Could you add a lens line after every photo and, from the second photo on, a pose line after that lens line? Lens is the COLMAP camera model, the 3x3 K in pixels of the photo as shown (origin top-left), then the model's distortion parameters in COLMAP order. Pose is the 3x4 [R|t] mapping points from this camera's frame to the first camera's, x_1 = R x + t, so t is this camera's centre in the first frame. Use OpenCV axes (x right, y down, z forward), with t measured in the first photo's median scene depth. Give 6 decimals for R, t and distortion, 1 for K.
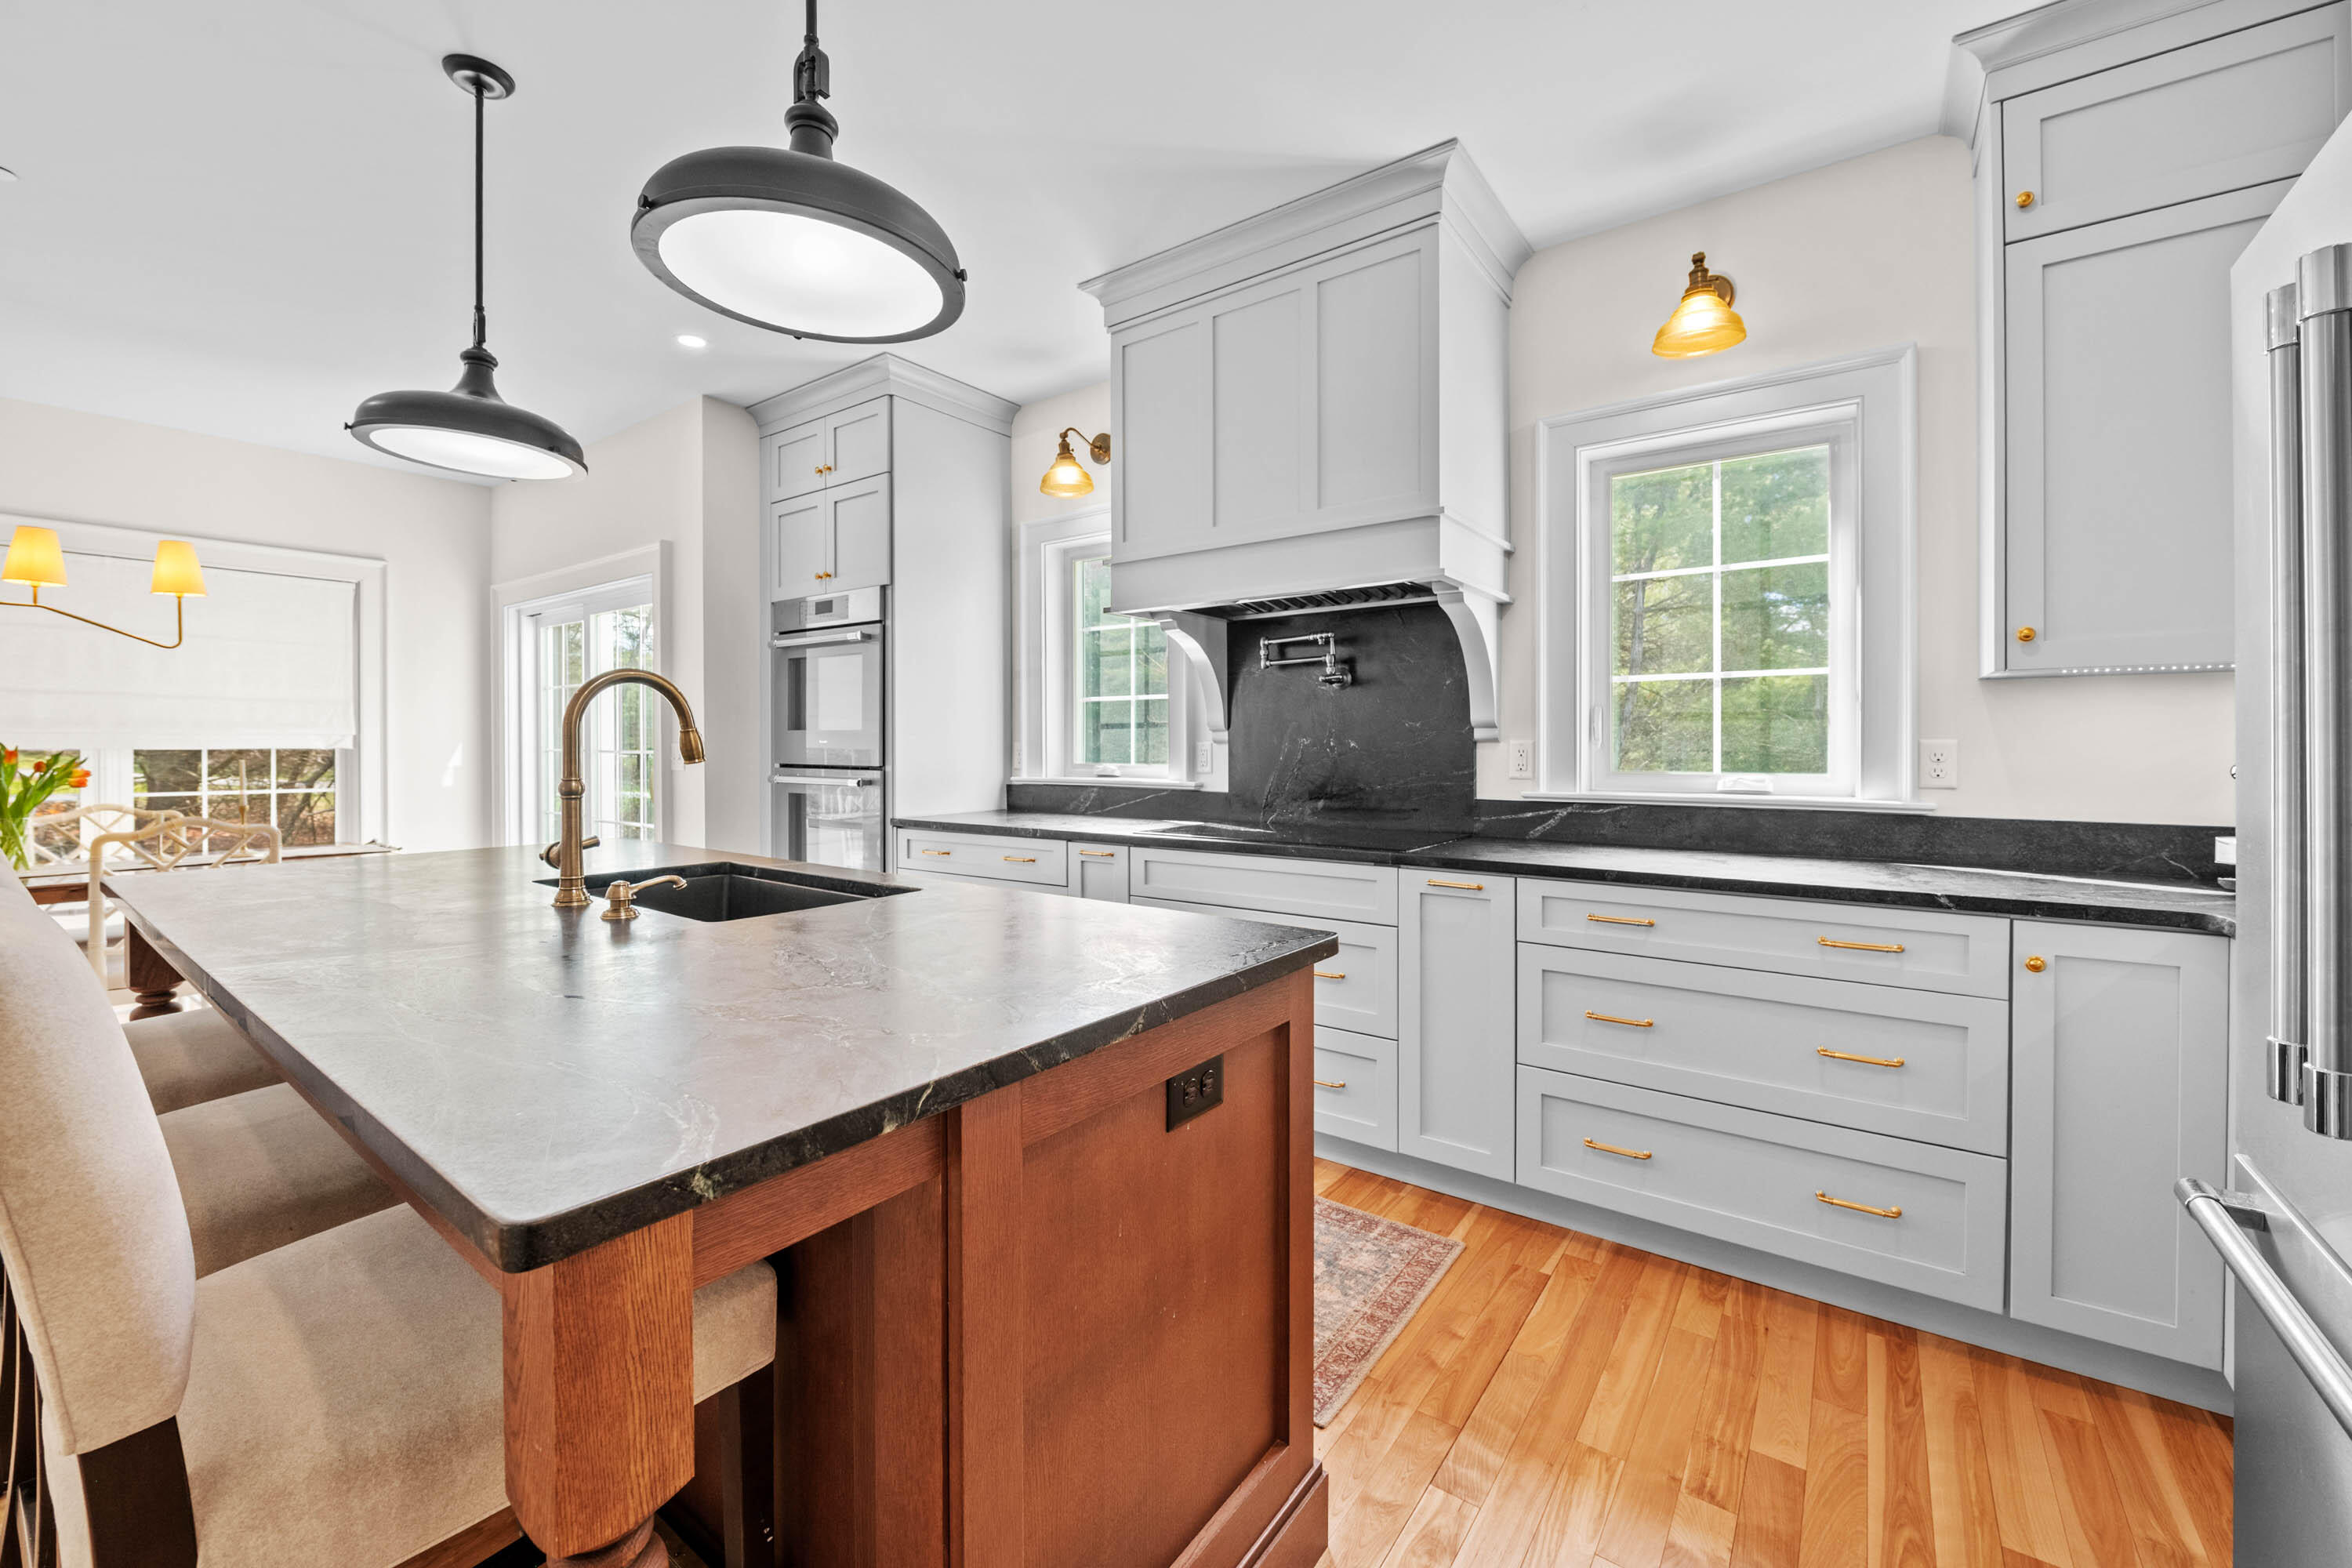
lens RADIAL K [[944.3, 0, 1182.3], [0, 944.3, 754.4], [0, 0, 1]] dist [0.004505, -0.000152]
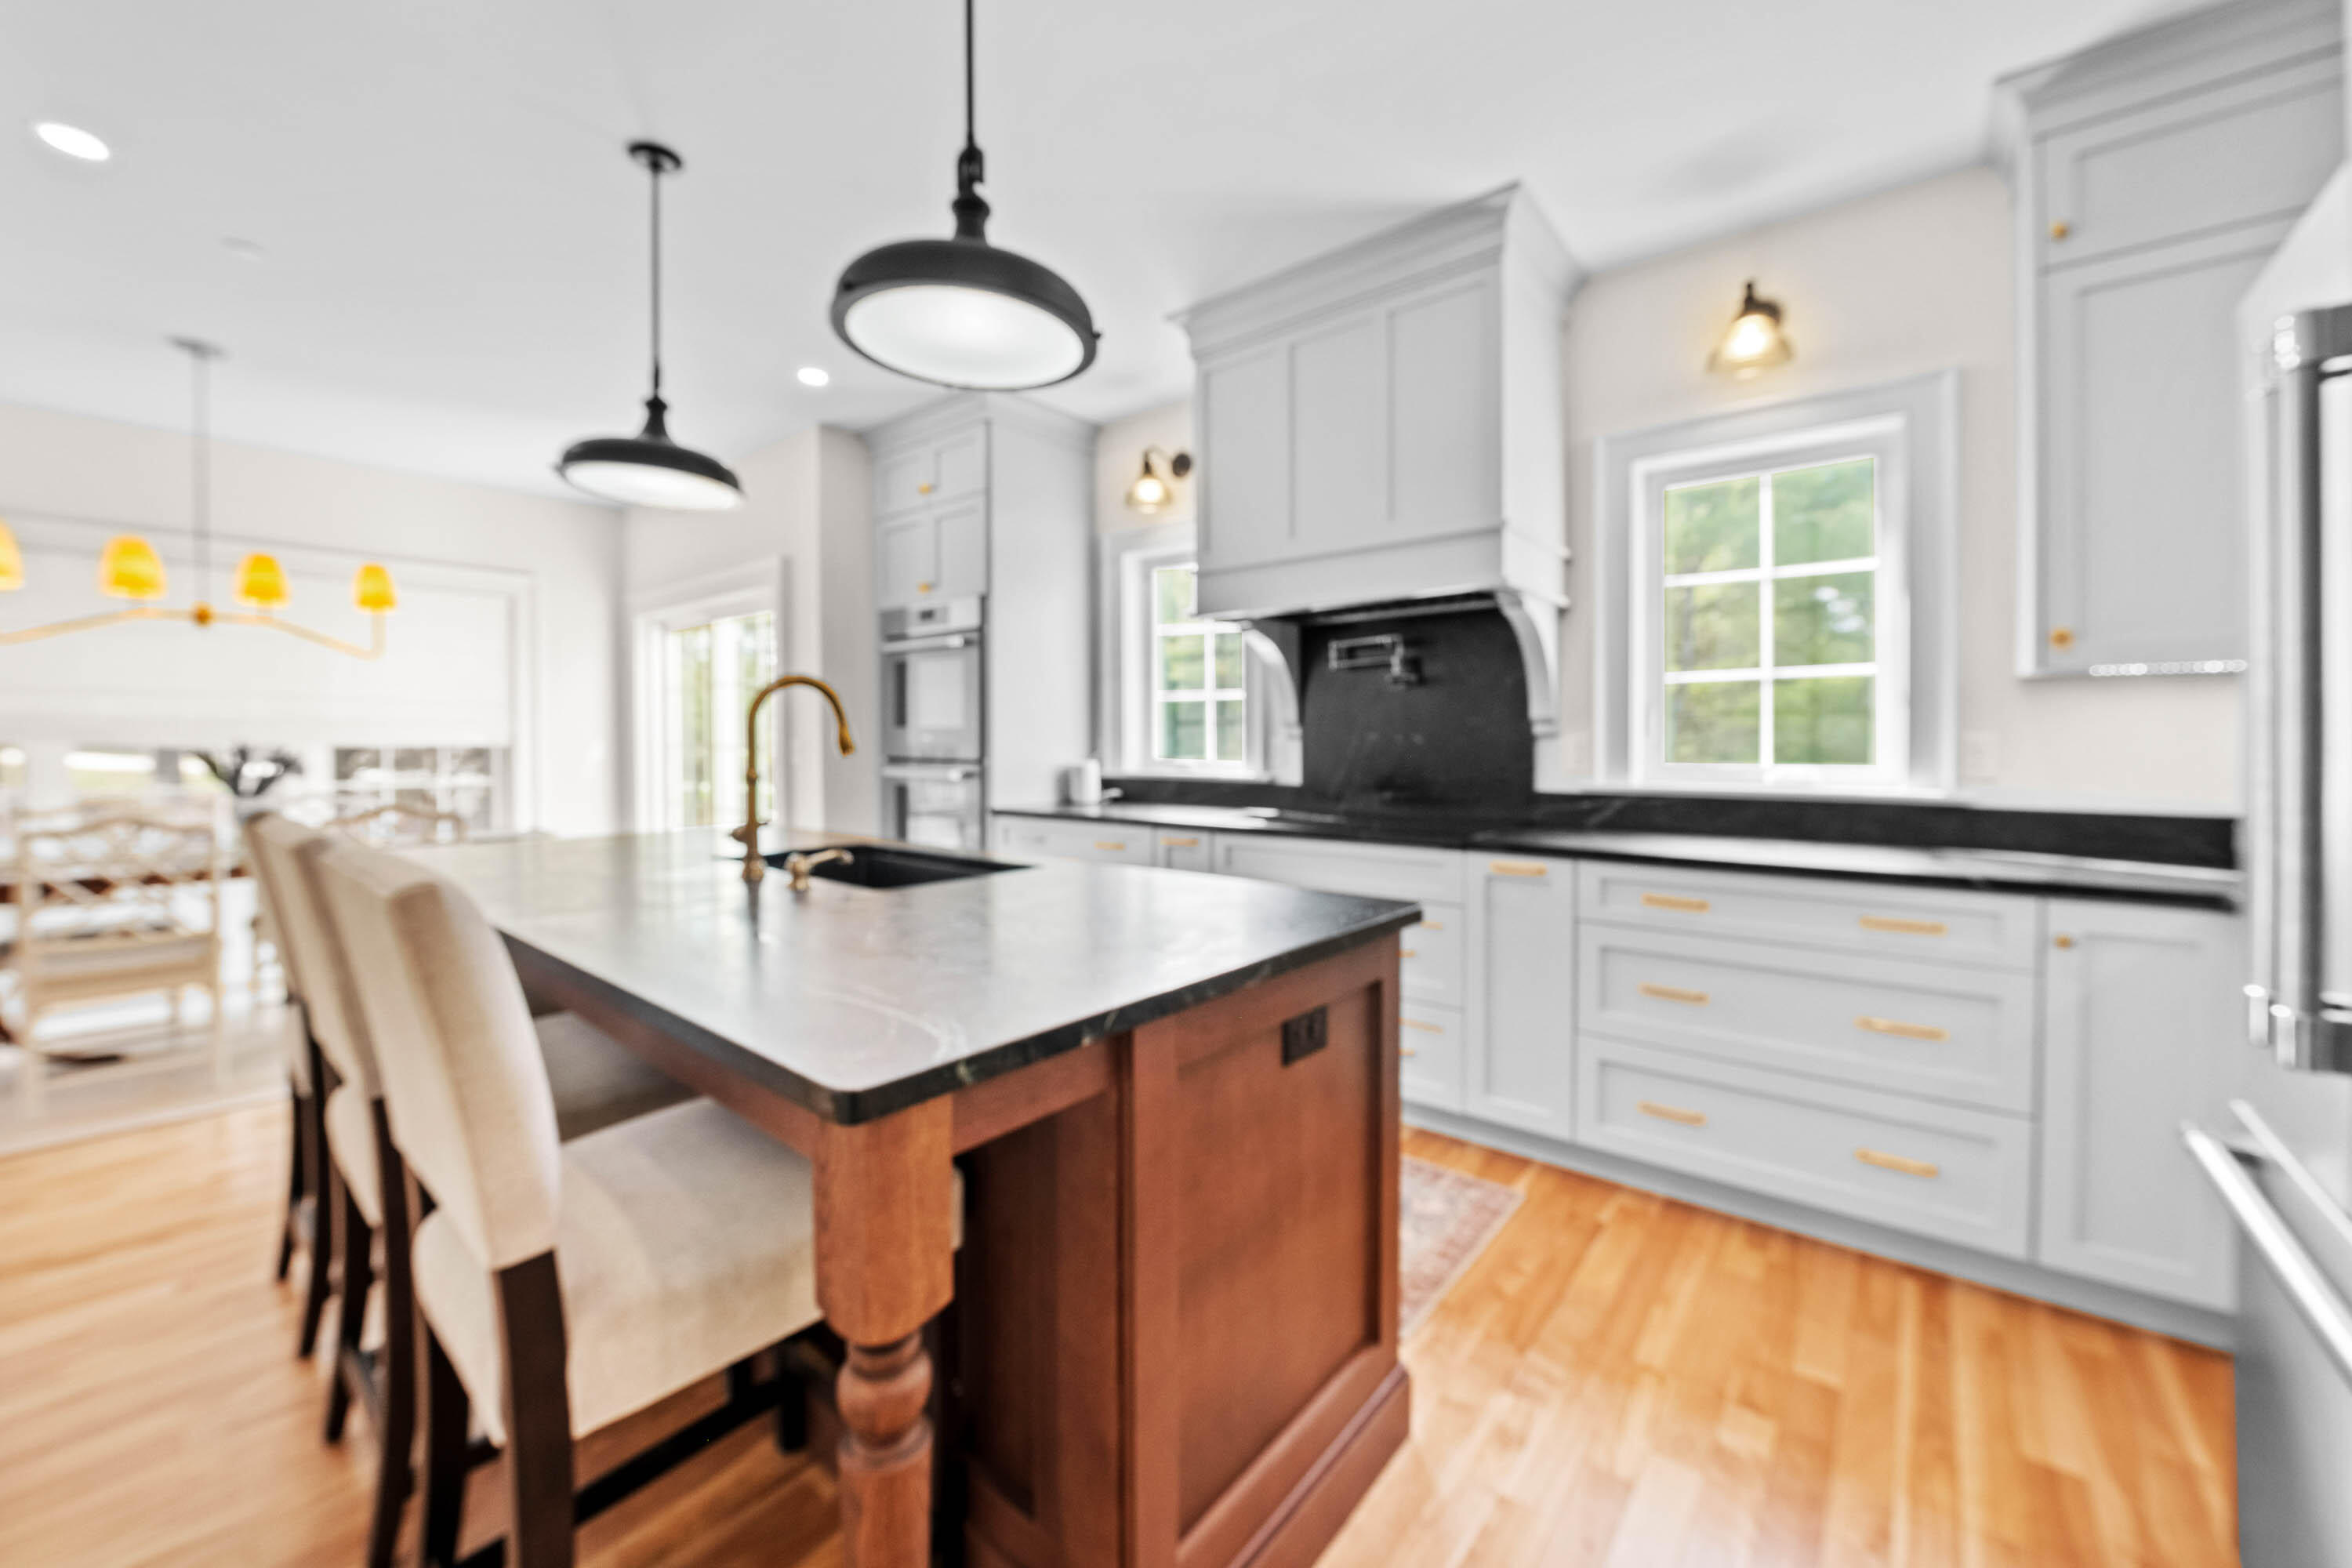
lens RADIAL K [[930.9, 0, 1175.9], [0, 930.9, 760.0], [0, 0, 1]] dist [-0.003621, -0.000317]
pose [[0.998697, 0.000092, -0.051027, -0.055204], [0.000368, 0.999959, 0.009012, 0.004005], [0.051026, -0.009019, 0.998657, -0.098223]]
